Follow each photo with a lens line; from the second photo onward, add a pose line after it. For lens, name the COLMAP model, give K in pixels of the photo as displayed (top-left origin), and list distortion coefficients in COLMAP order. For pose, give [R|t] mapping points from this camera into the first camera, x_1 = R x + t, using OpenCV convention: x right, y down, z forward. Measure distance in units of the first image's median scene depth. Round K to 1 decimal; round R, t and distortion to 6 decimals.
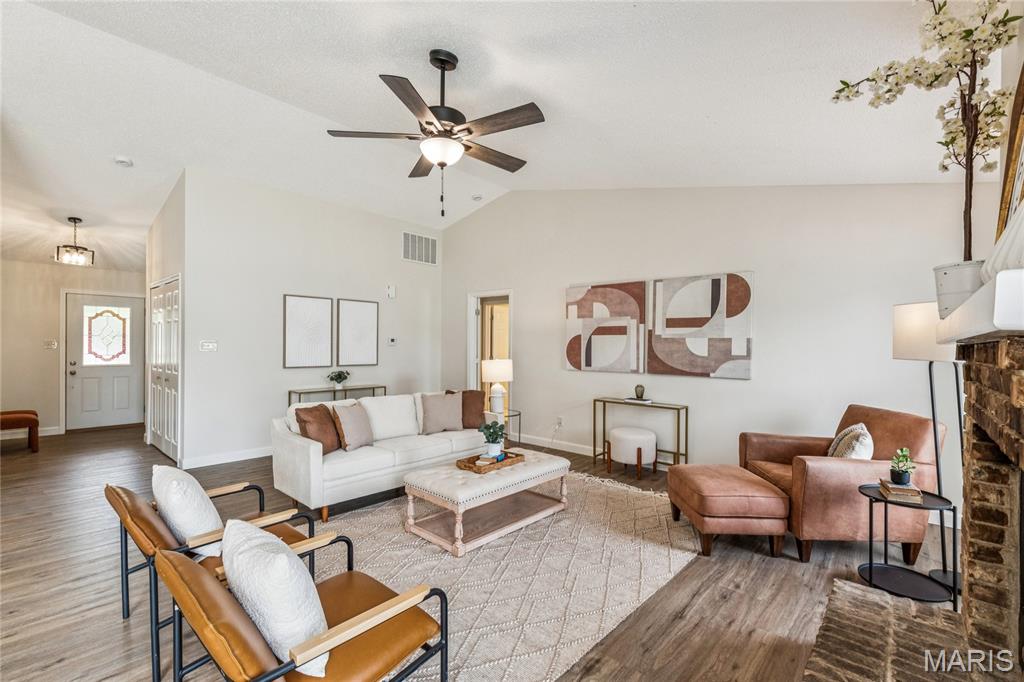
lens RADIAL K [[456.2, 0, 513.7], [0, 456.2, 346.4], [0, 0, 1]] dist [-0.005337, 0.002007]
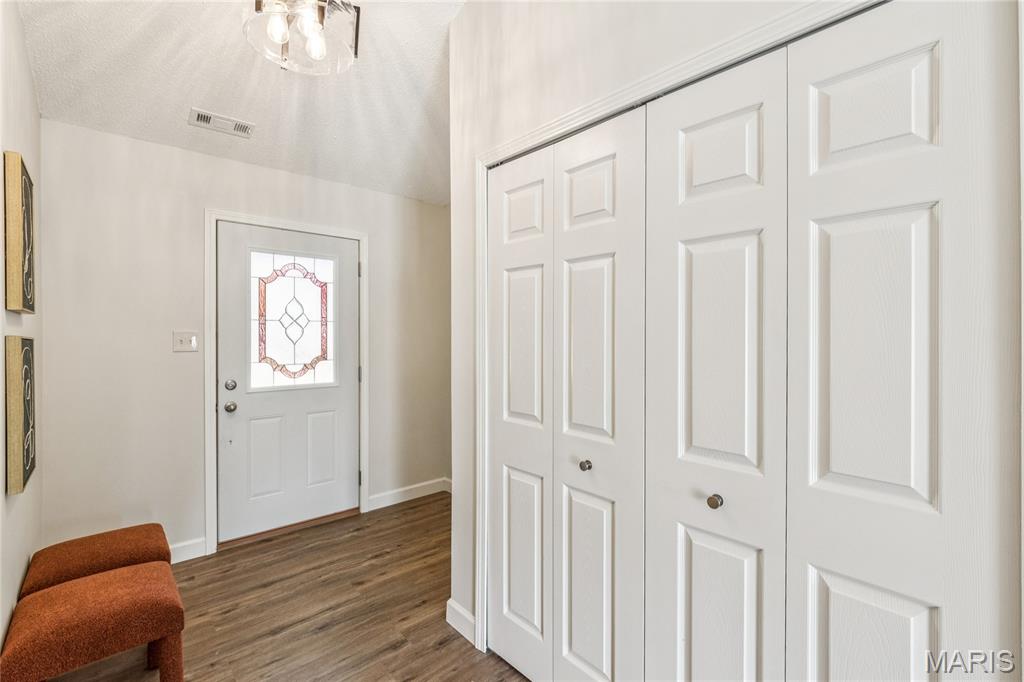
lens RADIAL K [[456.2, 0, 512.2], [0, 456.2, 335.7], [0, 0, 1]] dist [-0.005337, 0.002007]
pose [[0.993946, -0.006921, -0.109649, -0.640640], [0.006834, 0.999976, -0.001169, -0.007005], [0.109655, 0.000413, 0.993970, 0.586711]]
